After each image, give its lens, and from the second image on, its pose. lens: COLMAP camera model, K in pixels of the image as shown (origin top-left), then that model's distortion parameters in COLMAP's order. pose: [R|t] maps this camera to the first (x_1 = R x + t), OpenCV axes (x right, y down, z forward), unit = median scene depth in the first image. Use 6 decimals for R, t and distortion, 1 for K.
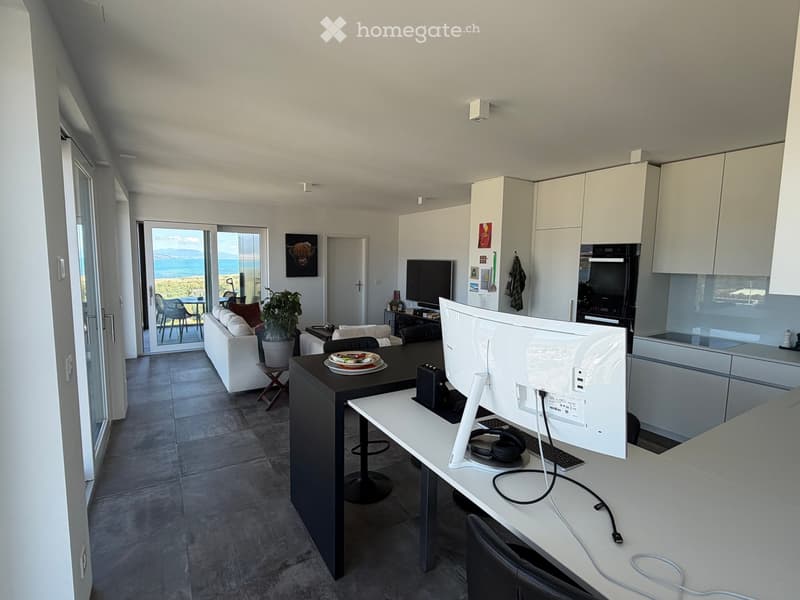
lens RADIAL K [[391.6, 0, 396.9], [0, 391.6, 301.2], [0, 0, 1]] dist [-0.003462, -0.001174]
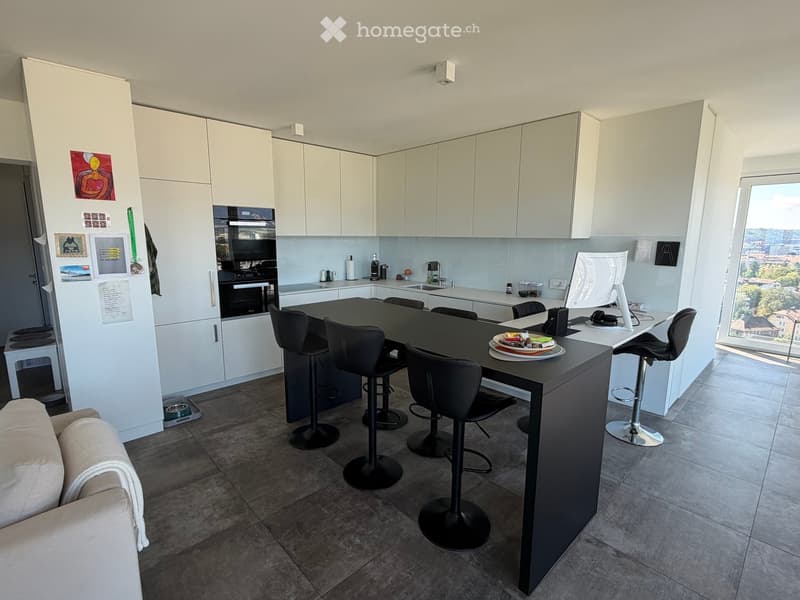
lens RADIAL K [[391.6, 0, 396.9], [0, 391.6, 301.2], [0, 0, 1]] dist [-0.003462, -0.001174]
pose [[-0.204955, -0.182126, 0.961677, -0.678102], [0.091398, 0.974681, 0.204067, -0.110618], [-0.974495, 0.129720, -0.183120, 1.128195]]
